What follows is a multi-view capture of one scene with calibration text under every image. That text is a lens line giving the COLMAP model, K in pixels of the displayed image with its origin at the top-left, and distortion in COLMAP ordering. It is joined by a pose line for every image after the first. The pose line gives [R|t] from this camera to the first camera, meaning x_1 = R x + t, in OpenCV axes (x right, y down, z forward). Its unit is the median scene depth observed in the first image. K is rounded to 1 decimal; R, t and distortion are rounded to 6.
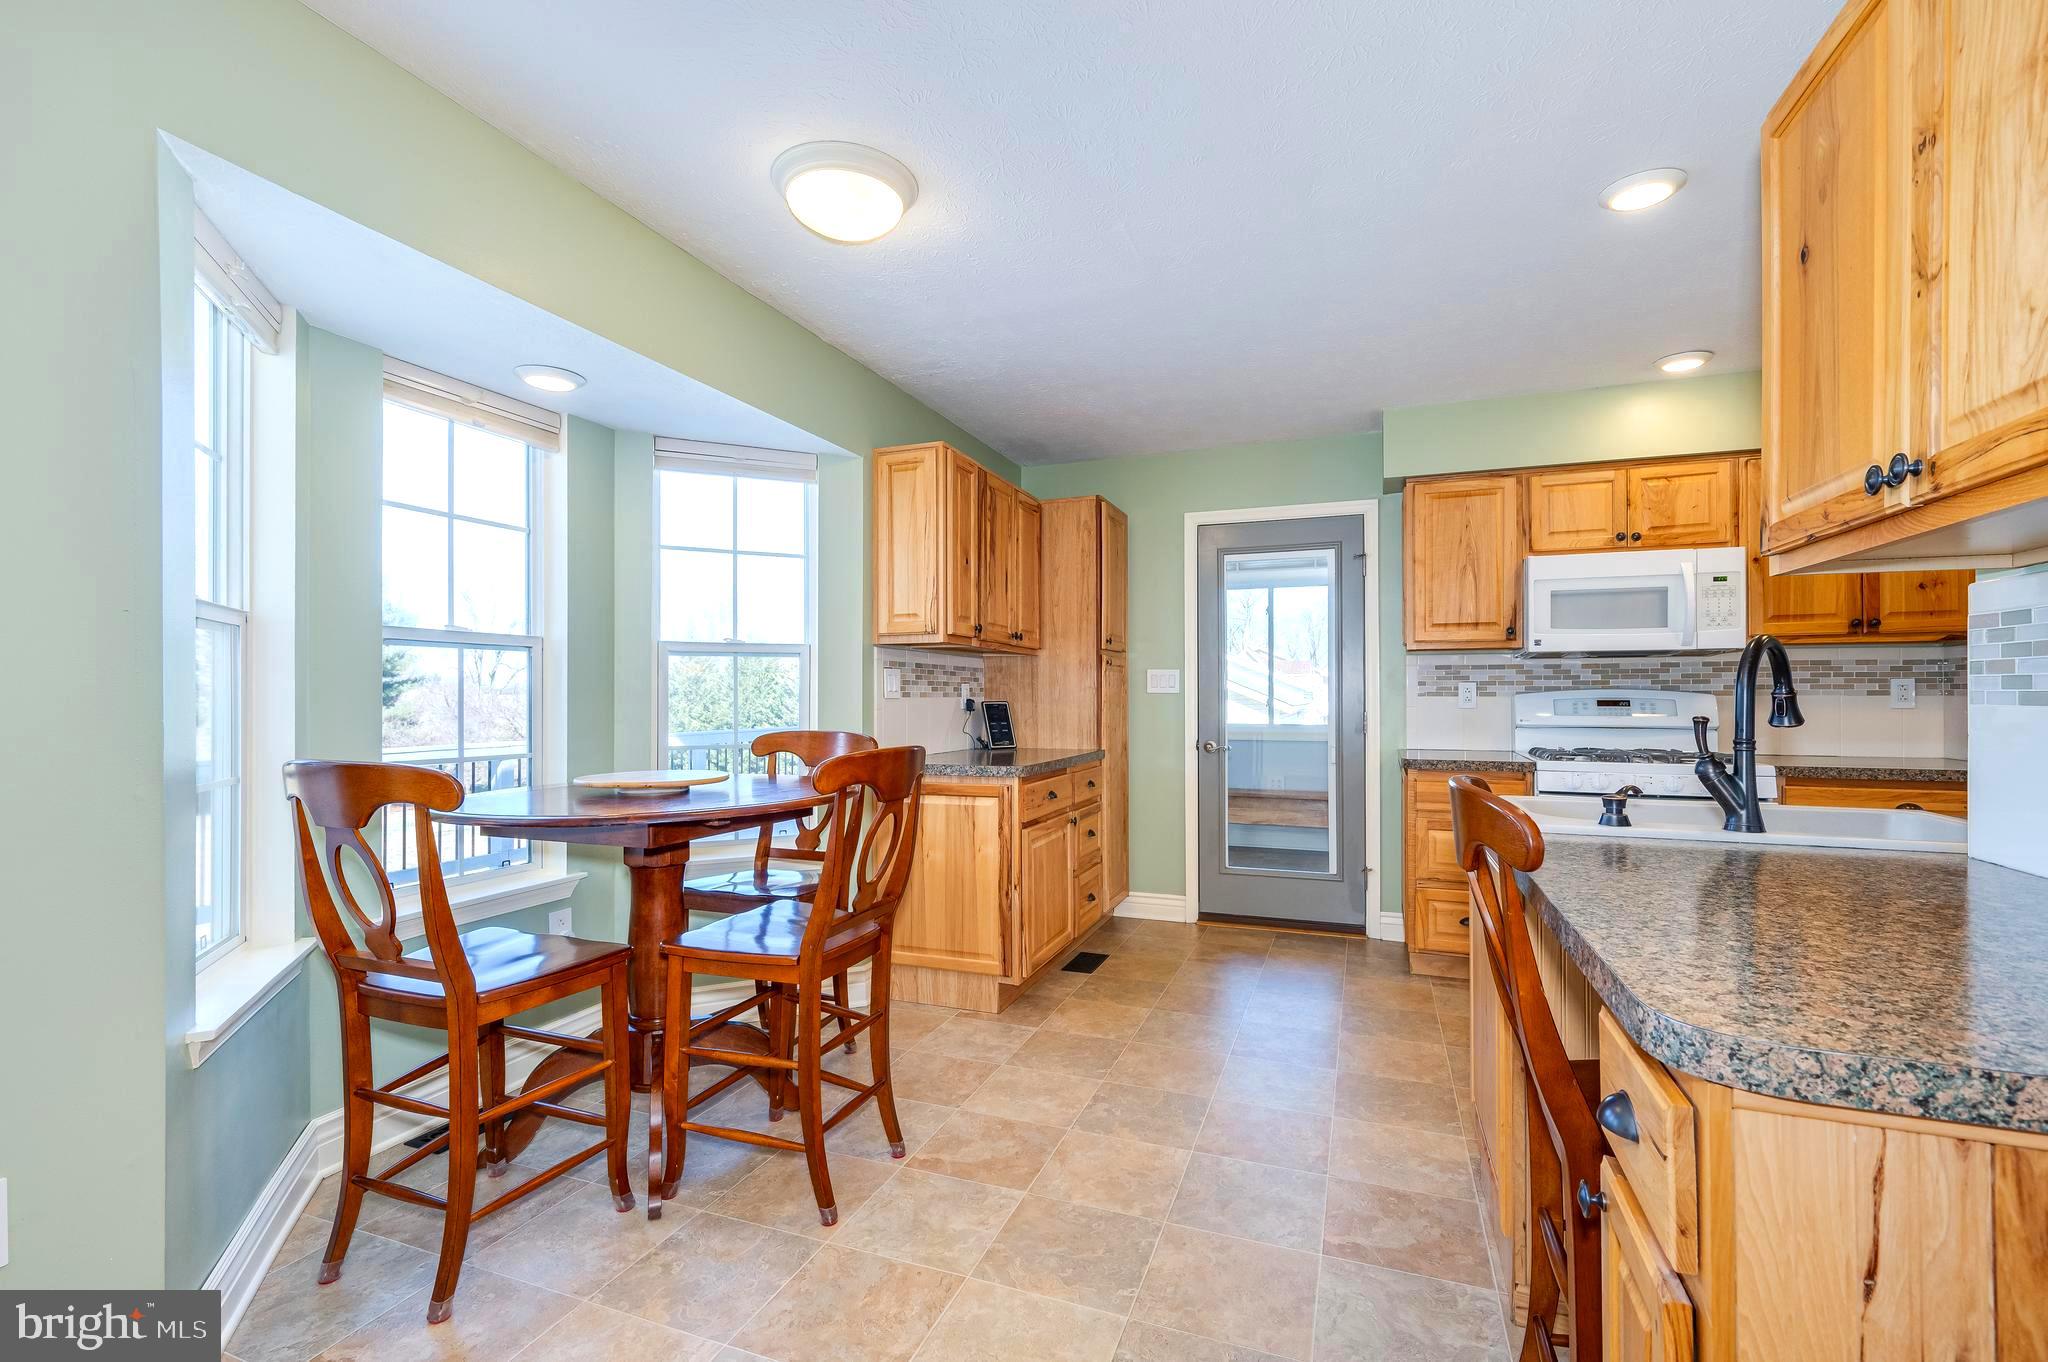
lens RADIAL K [[899.4, 0, 1027.3], [0, 899.4, 691.2], [0, 0, 1]] dist [-0.001553, 0.000051]
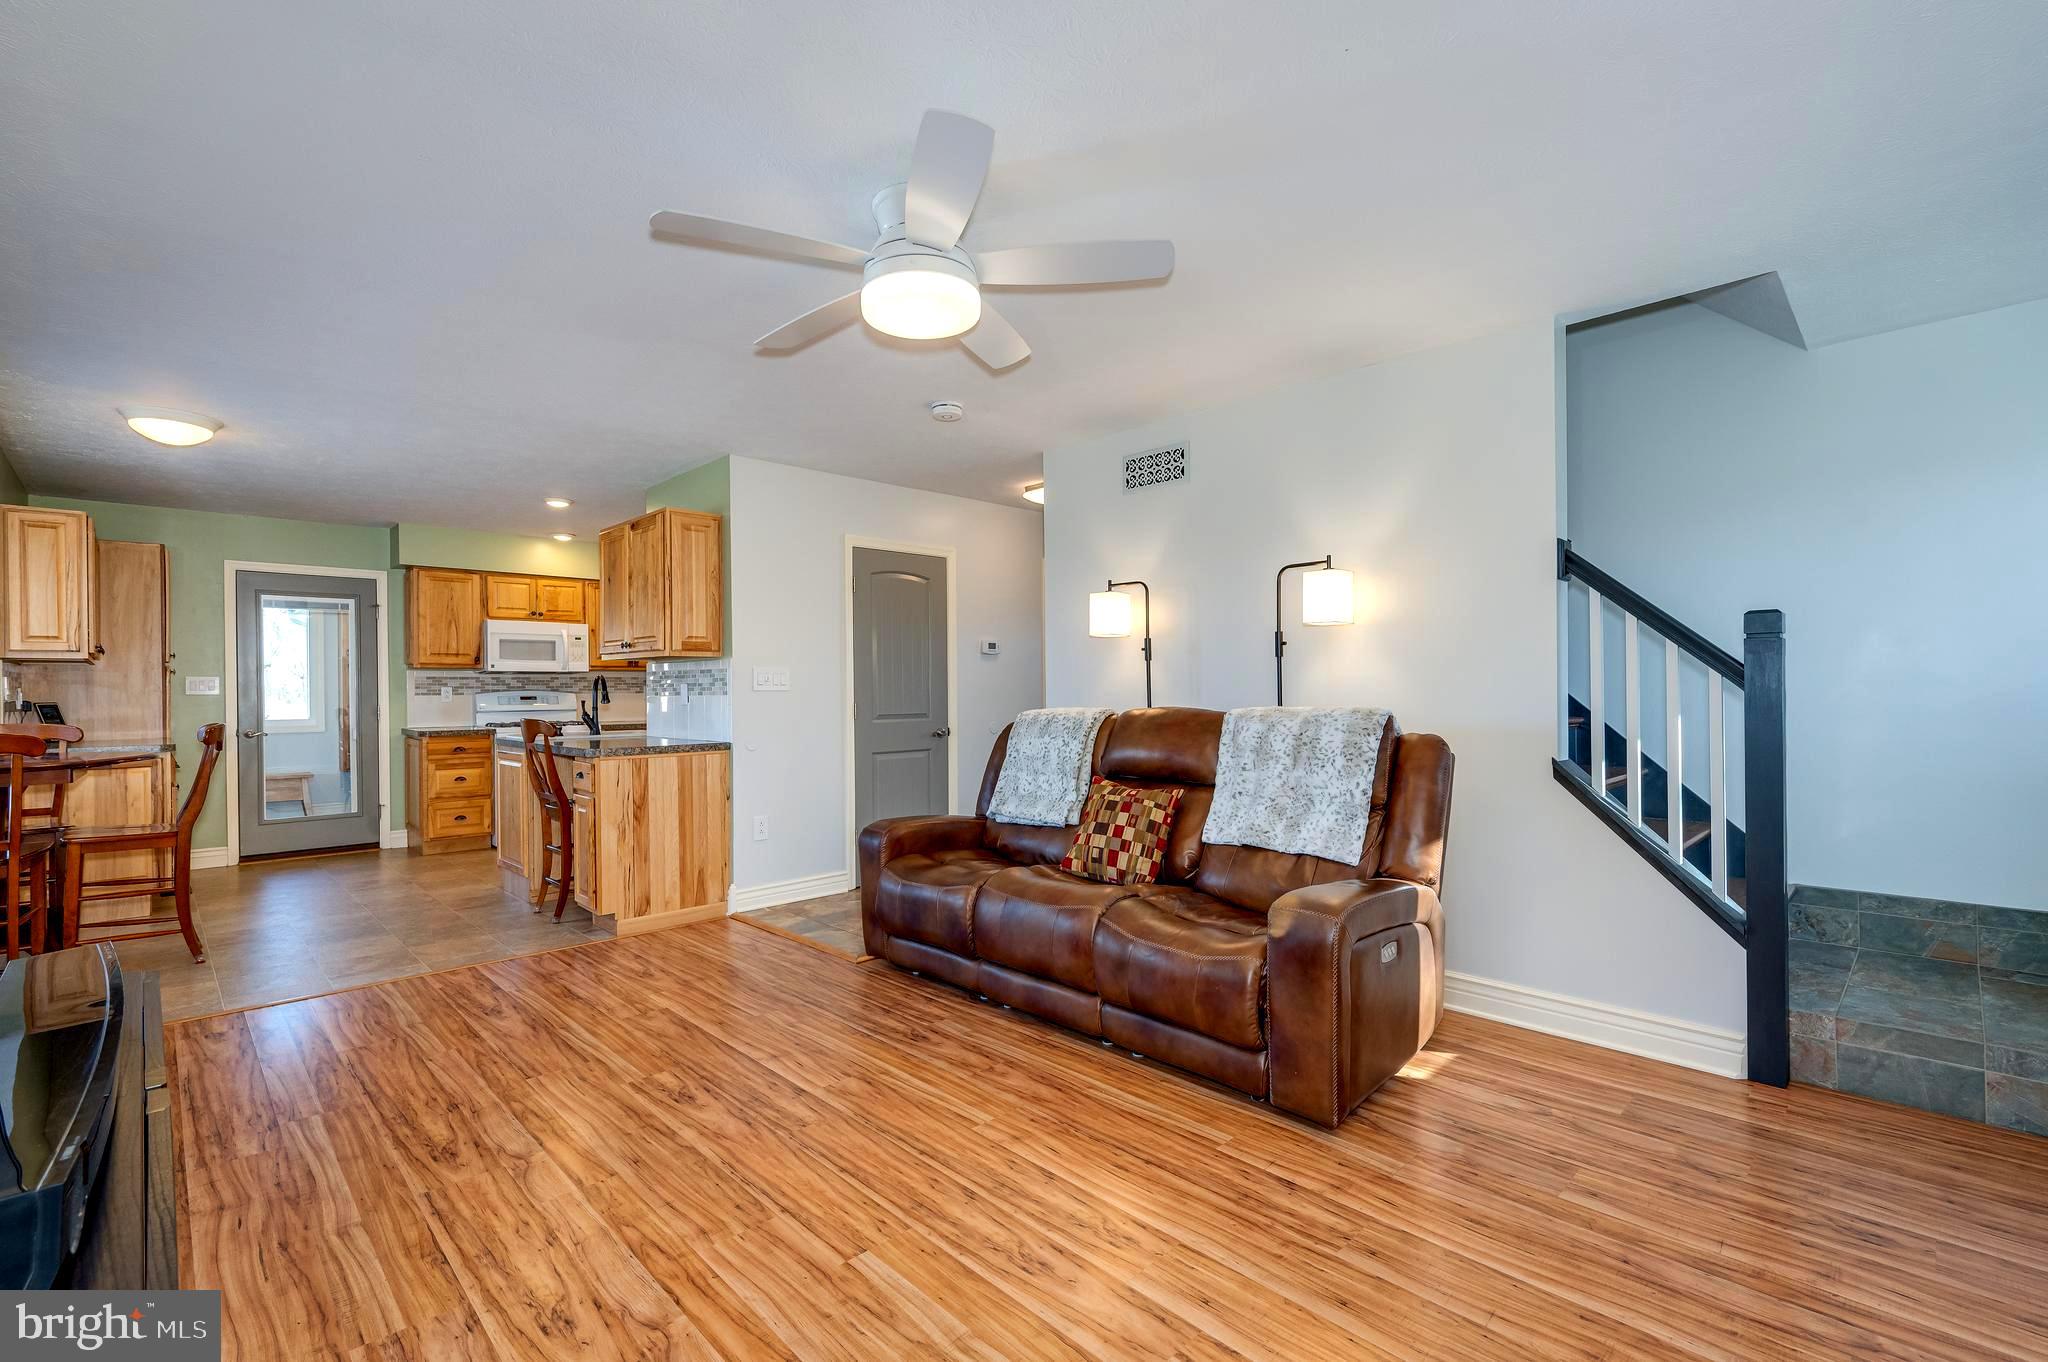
lens RADIAL K [[899.4, 0, 1027.3], [0, 899.4, 691.2], [0, 0, 1]] dist [-0.001553, 0.000051]
pose [[0.415304, -0.005460, 0.909666, -0.656720], [0.003895, 0.999983, 0.004224, -0.005332], [-0.909674, 0.001789, 0.415319, -0.771040]]
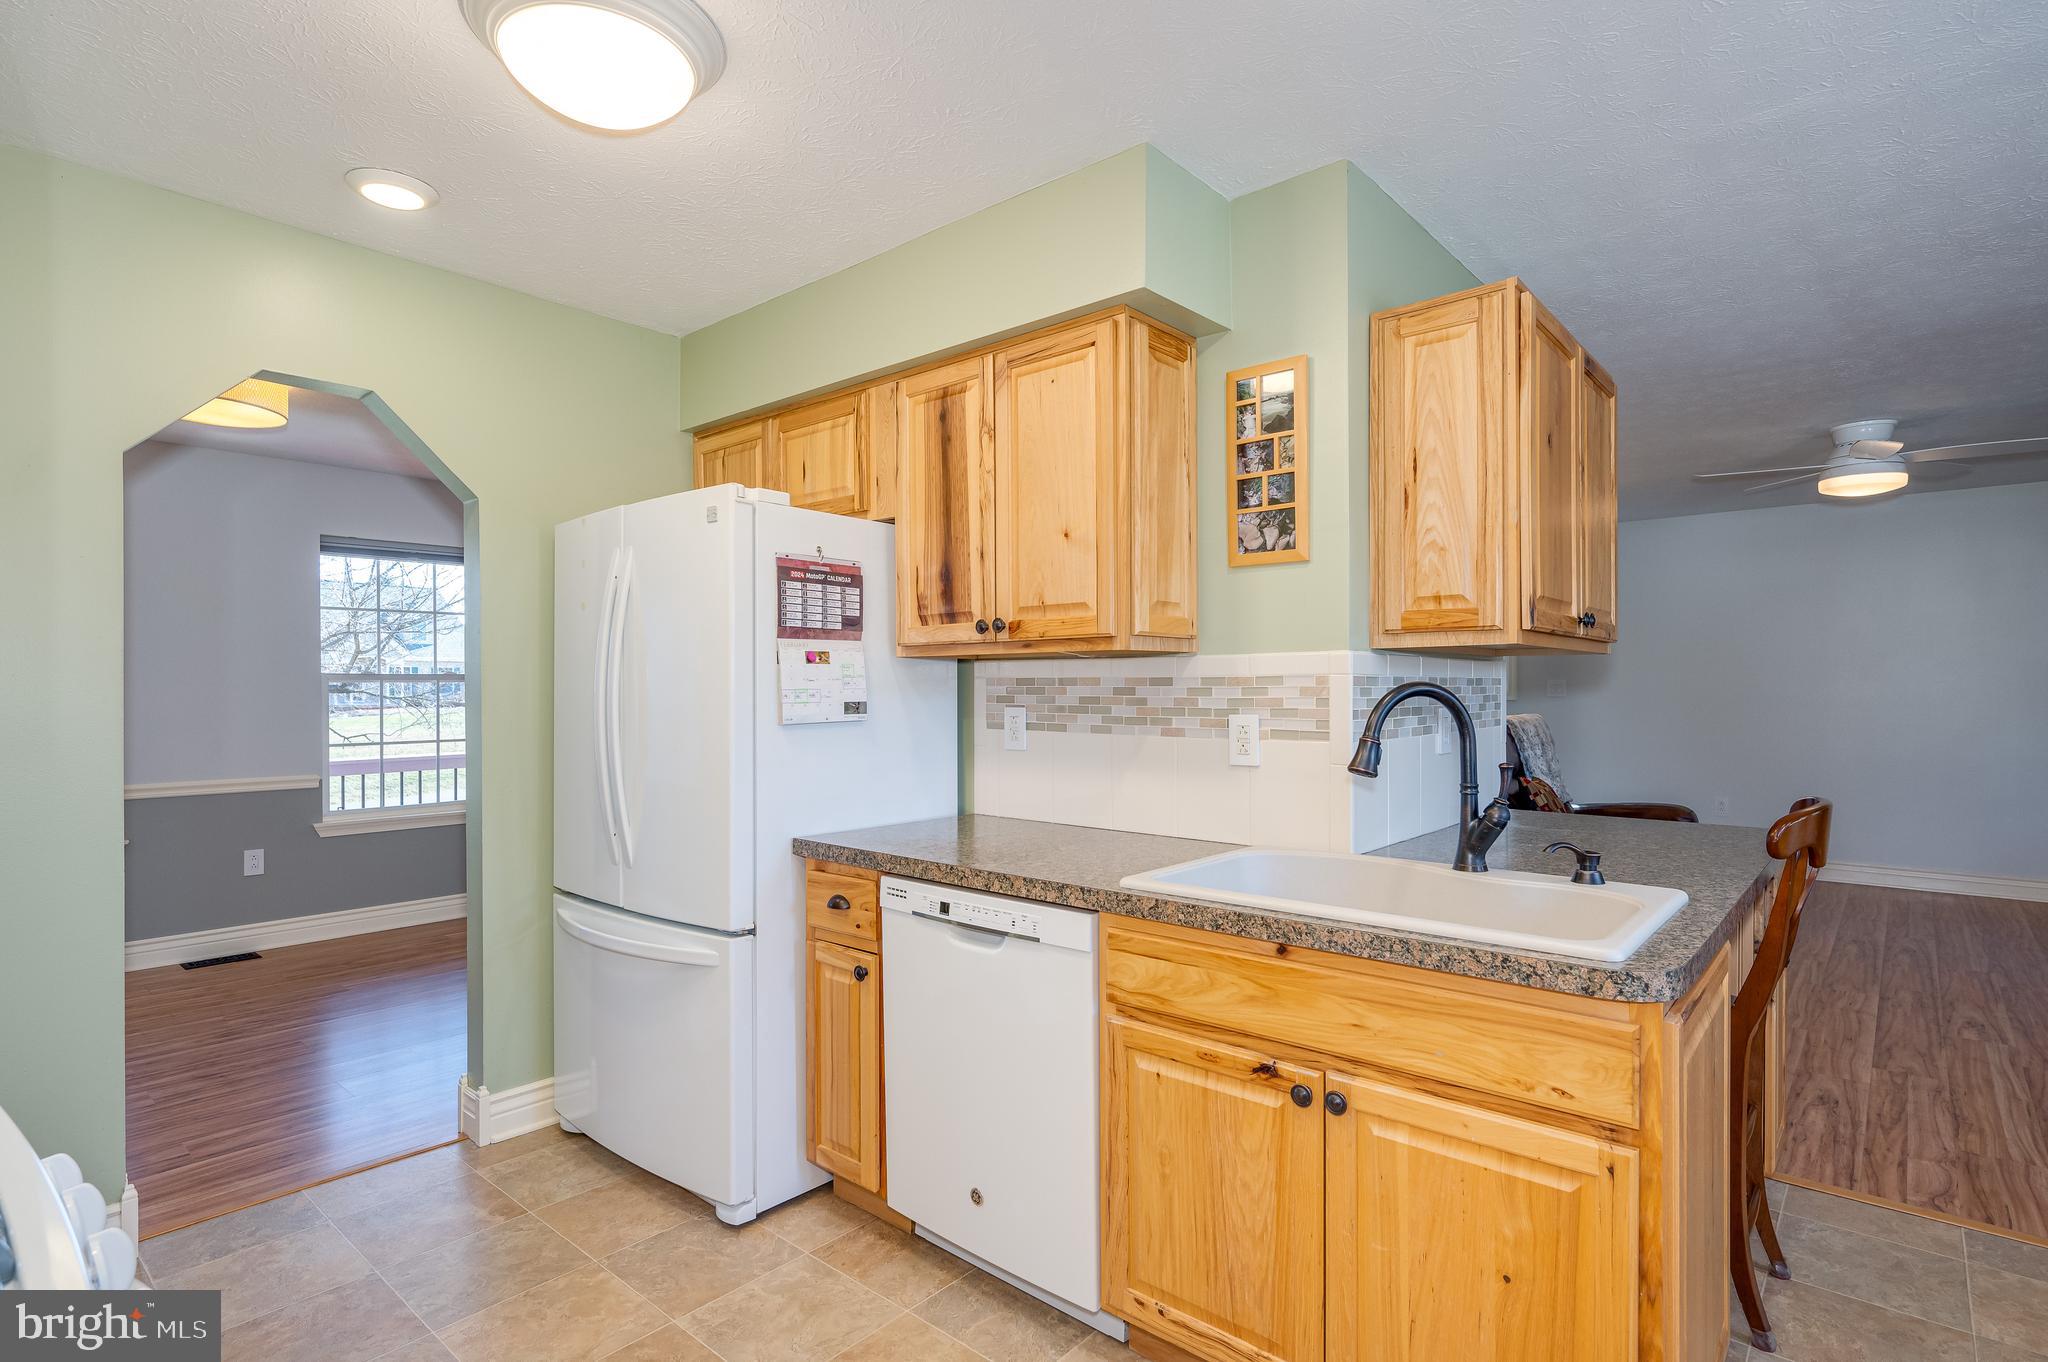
lens RADIAL K [[1014.1, 0, 1030.6], [0, 1014.1, 688.4], [0, 0, 1]] dist [-0.002284, 0.000143]
pose [[-0.939615, 0.004017, 0.342209, 0.376733], [0.003539, 0.999992, -0.002021, -0.024502], [-0.342214, -0.000688, -0.939622, 0.987968]]
